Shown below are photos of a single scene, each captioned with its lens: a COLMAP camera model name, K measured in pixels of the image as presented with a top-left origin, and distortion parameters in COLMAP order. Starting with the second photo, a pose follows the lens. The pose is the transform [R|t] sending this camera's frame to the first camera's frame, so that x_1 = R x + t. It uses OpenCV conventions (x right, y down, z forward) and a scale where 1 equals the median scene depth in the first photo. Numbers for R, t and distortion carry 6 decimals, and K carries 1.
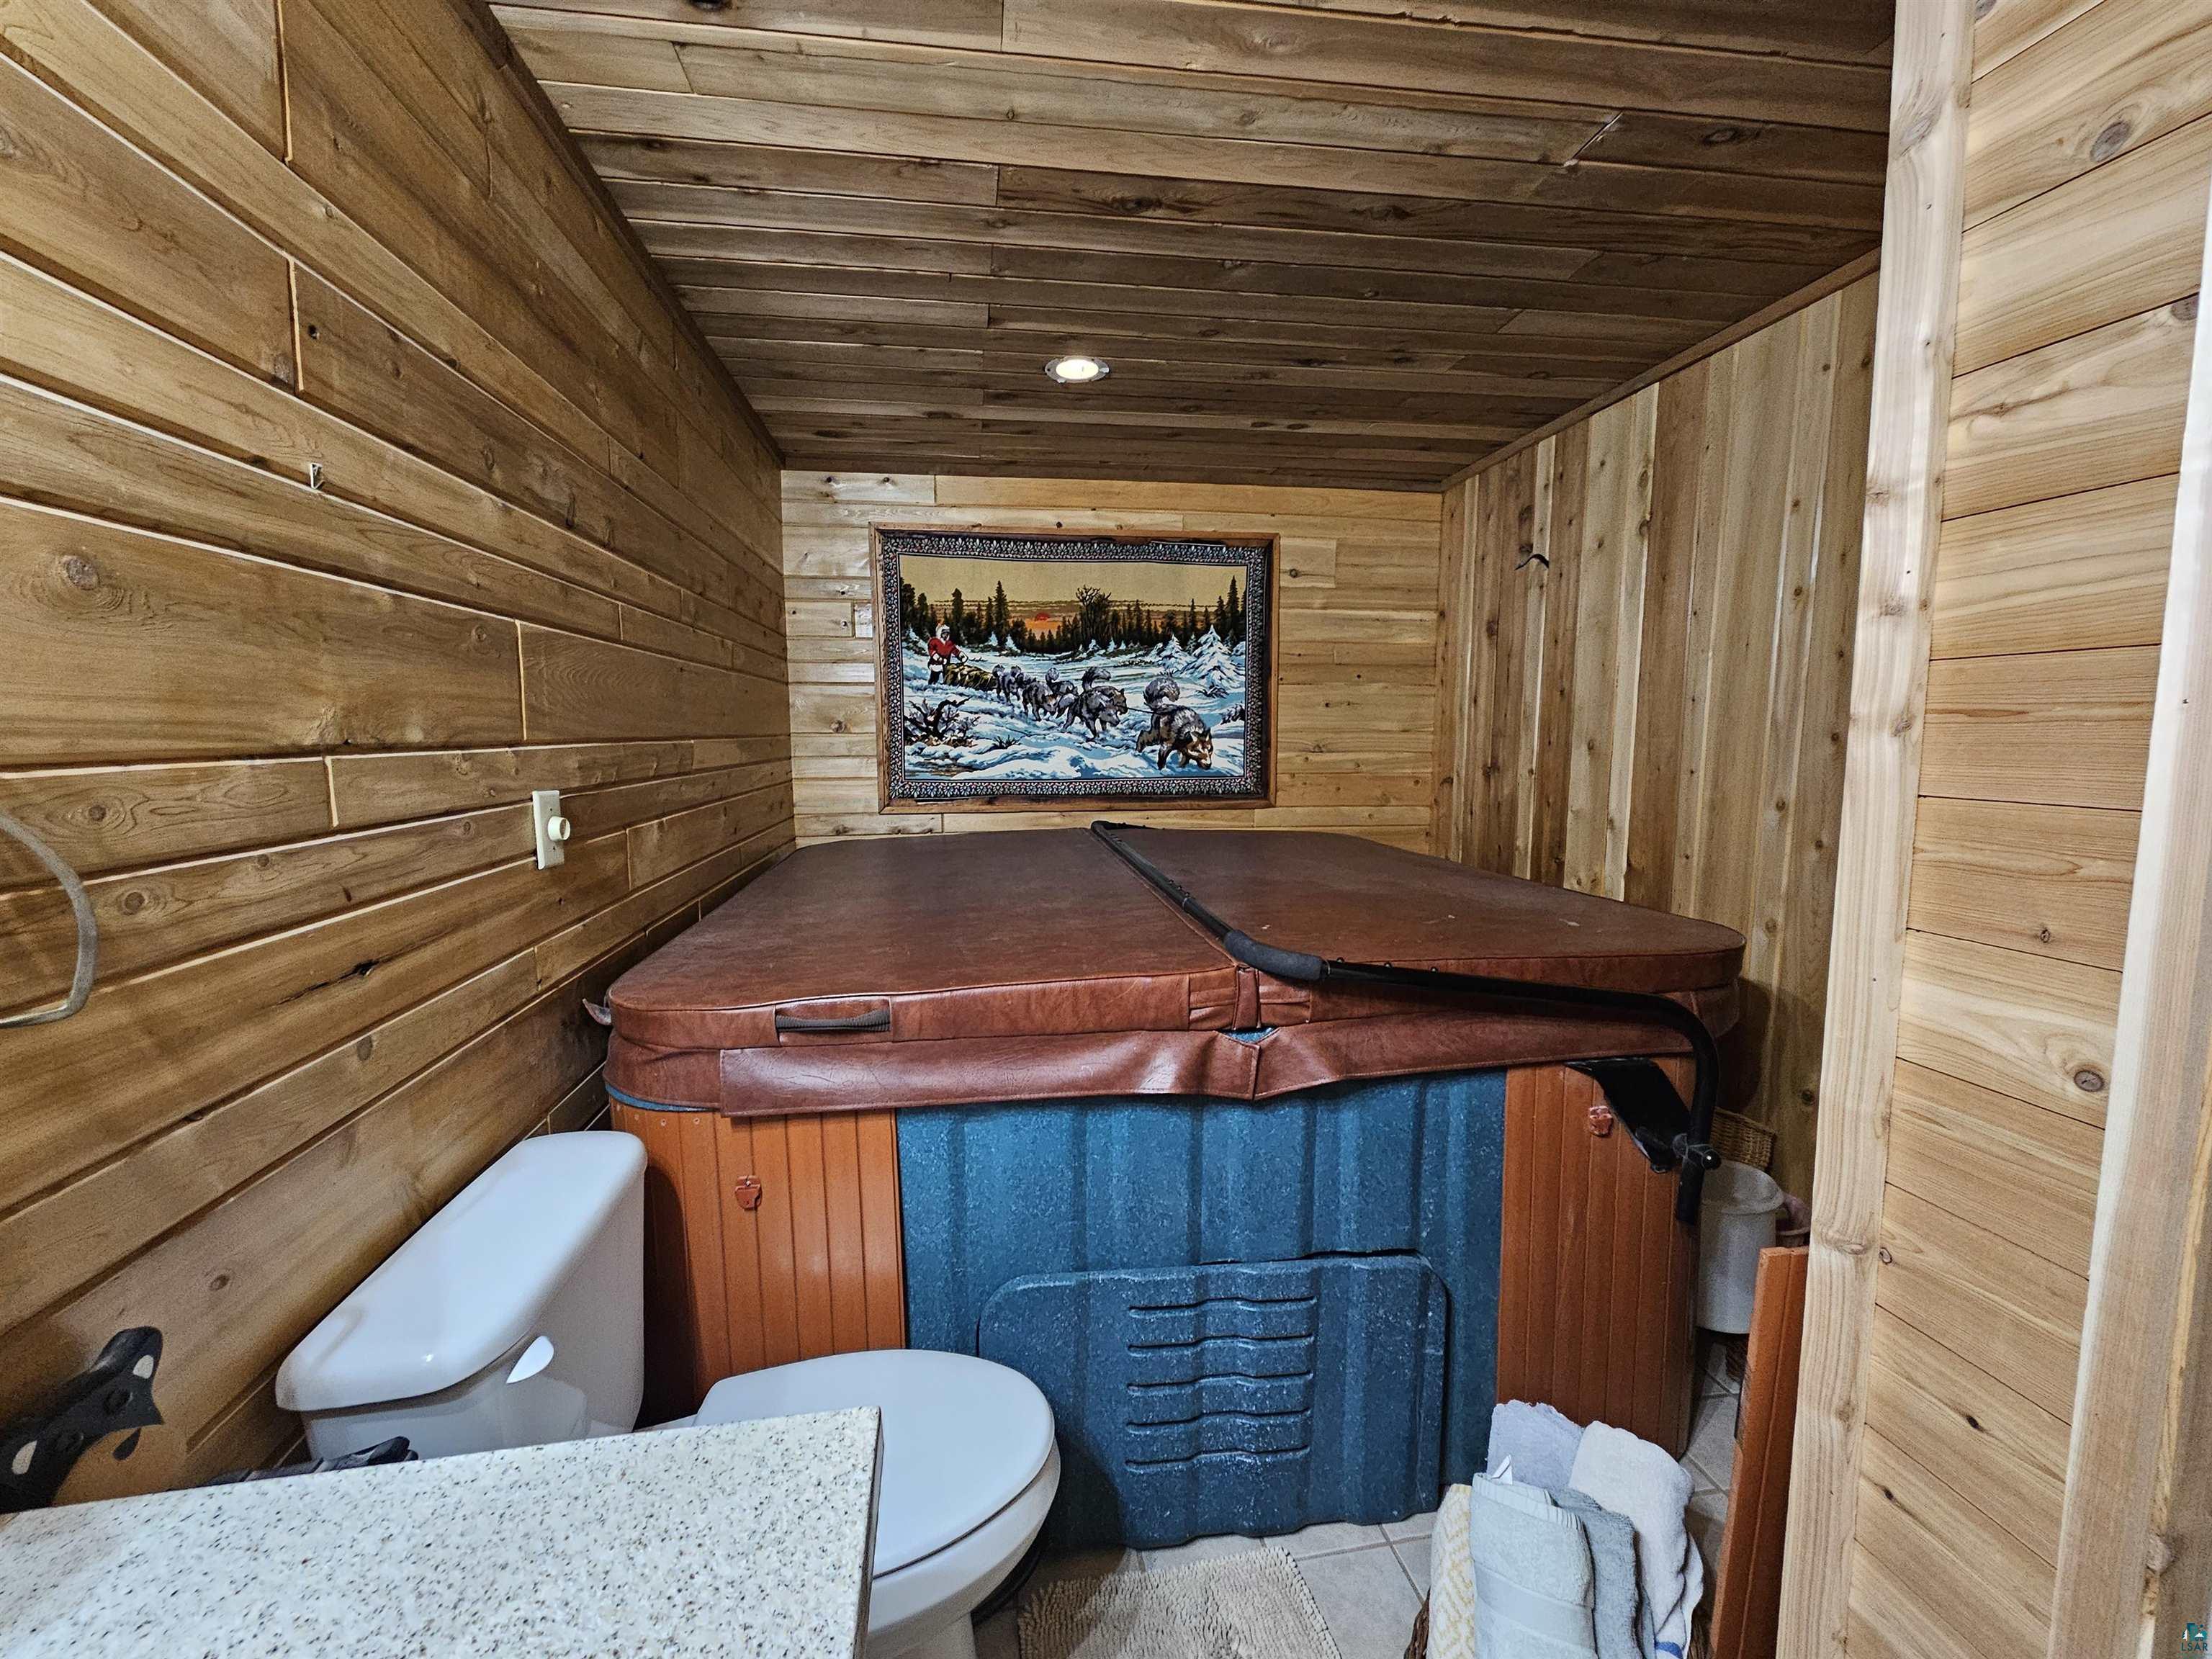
lens RADIAL K [[911.3, 0, 1106.0], [0, 911.3, 829.5], [0, 0, 1]] dist [-0.000595, -0.000010]
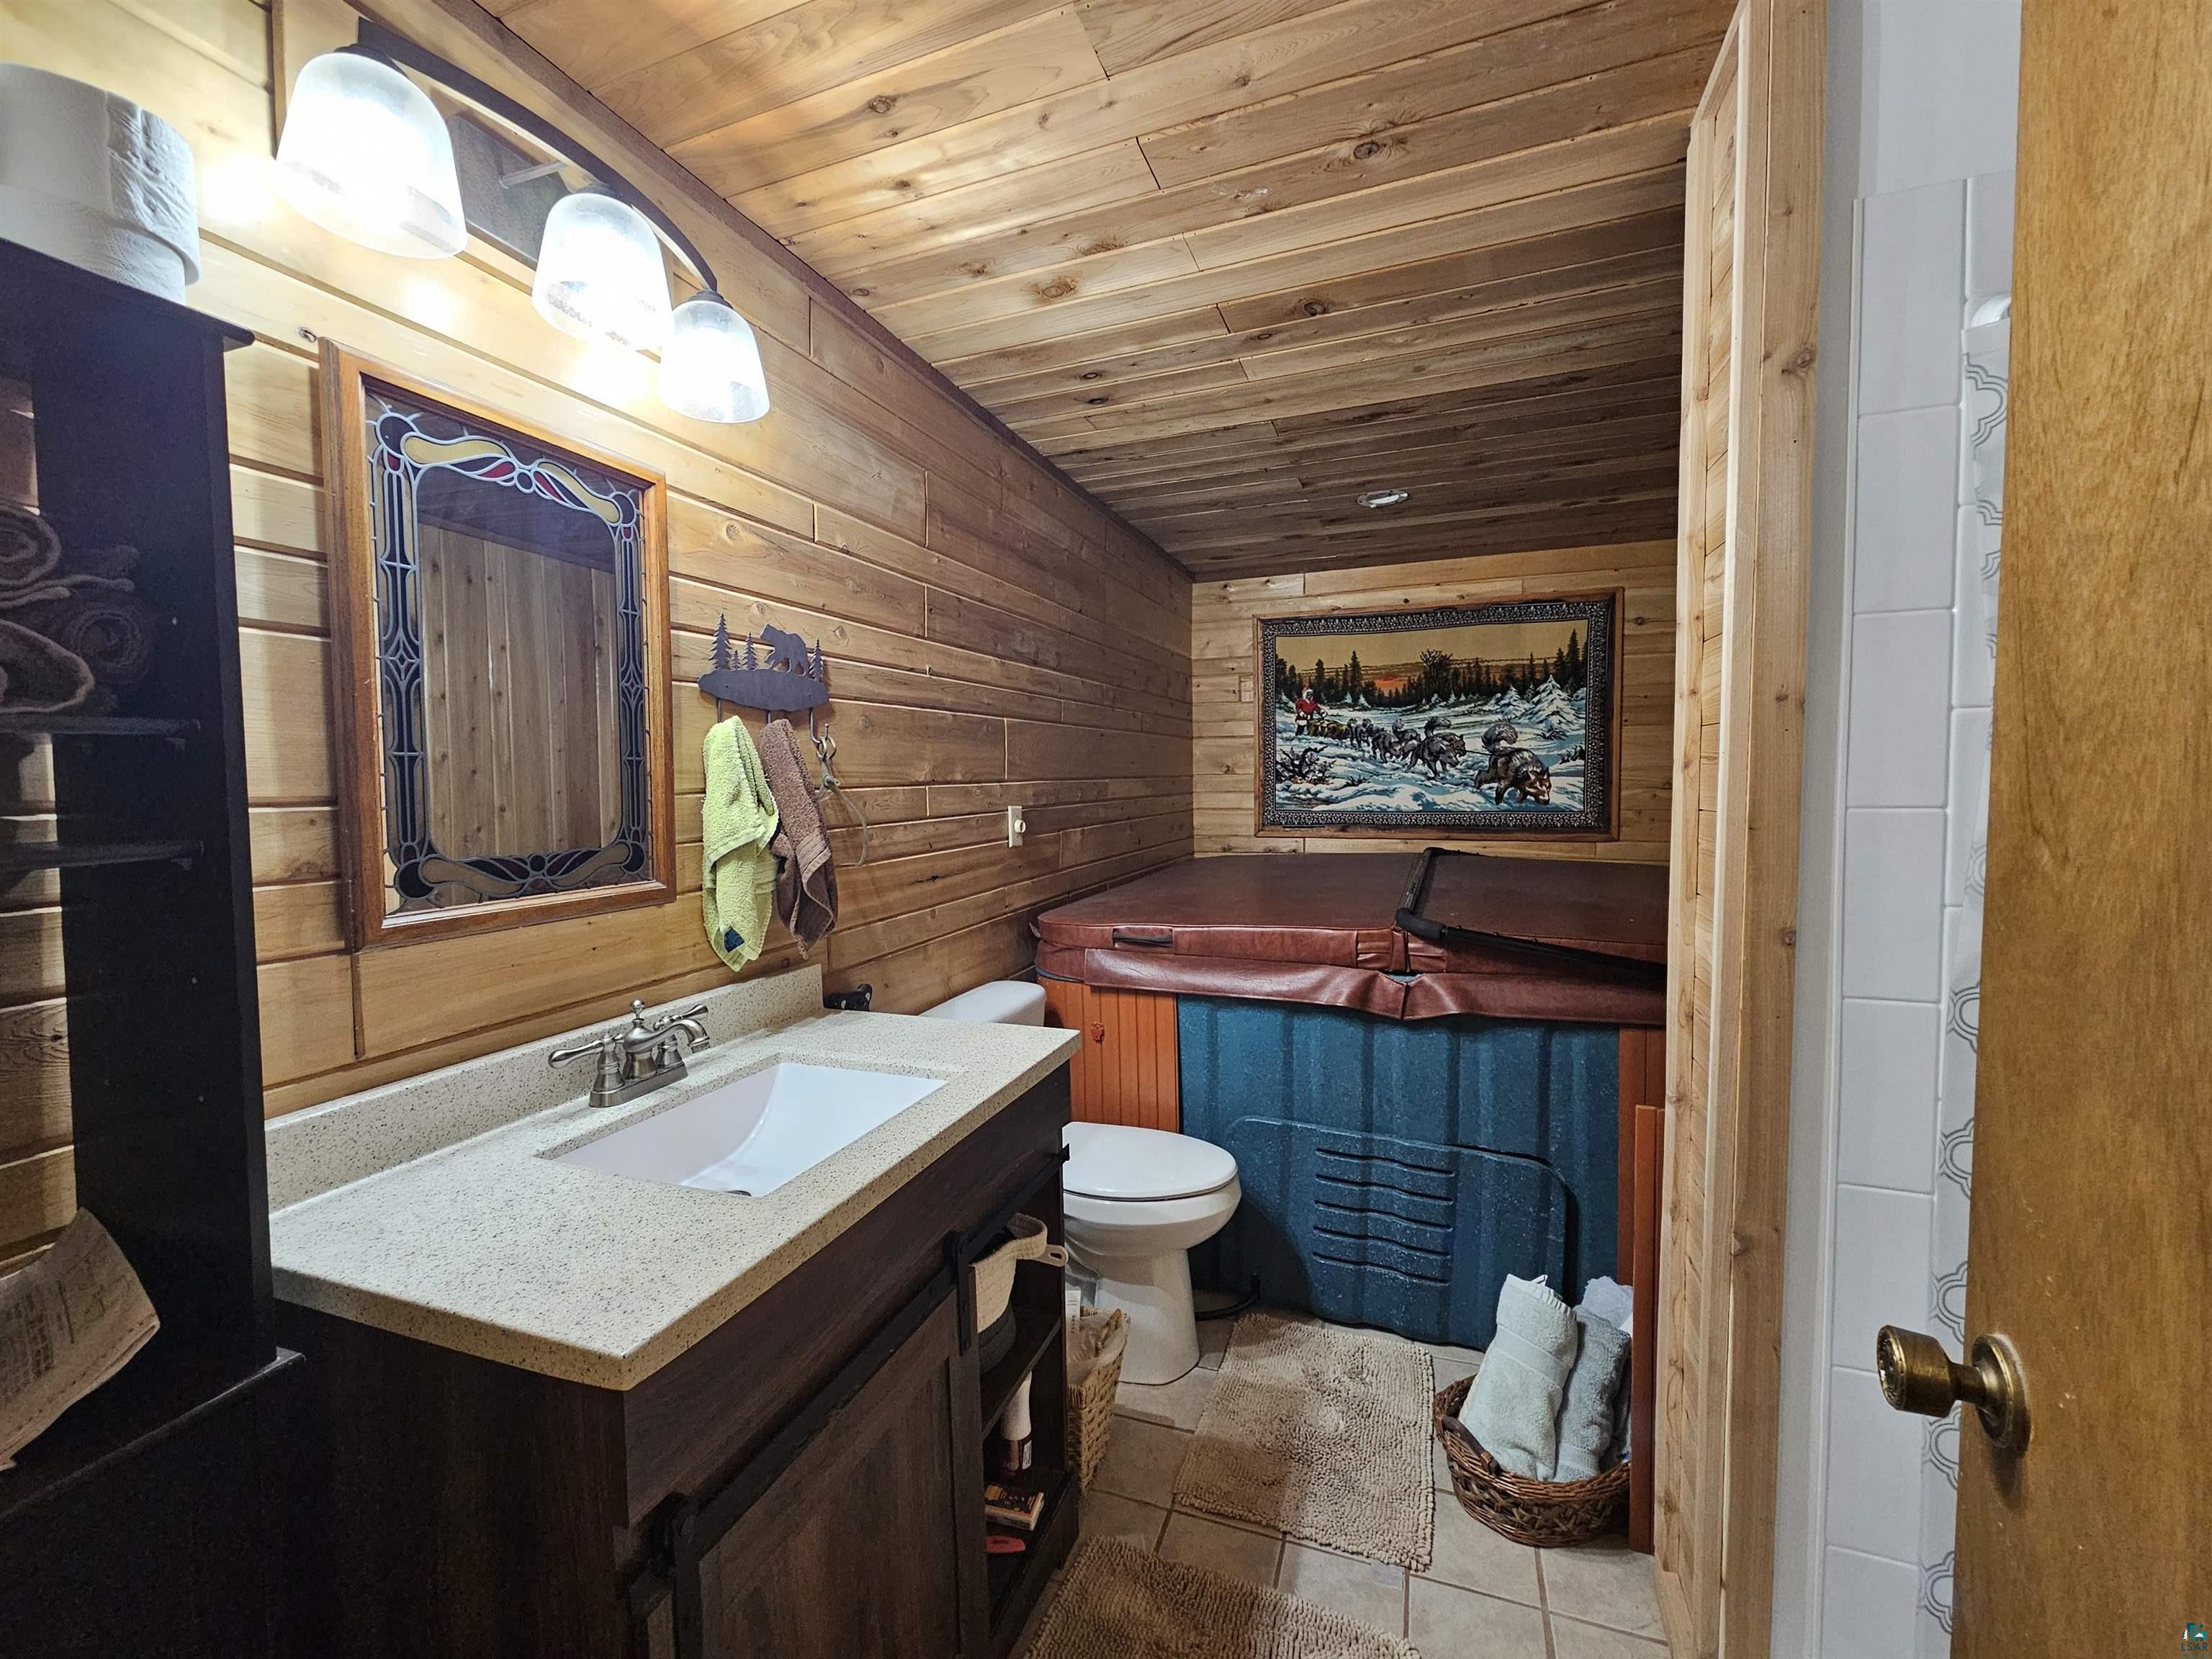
lens RADIAL K [[911.3, 0, 1106.0], [0, 911.3, 829.5], [0, 0, 1]] dist [-0.000595, -0.000010]
pose [[0.873831, 0.022242, -0.485721, 0.200418], [-0.043730, 0.998500, -0.032949, 0.025650], [0.484259, 0.050032, 0.873493, -0.238179]]
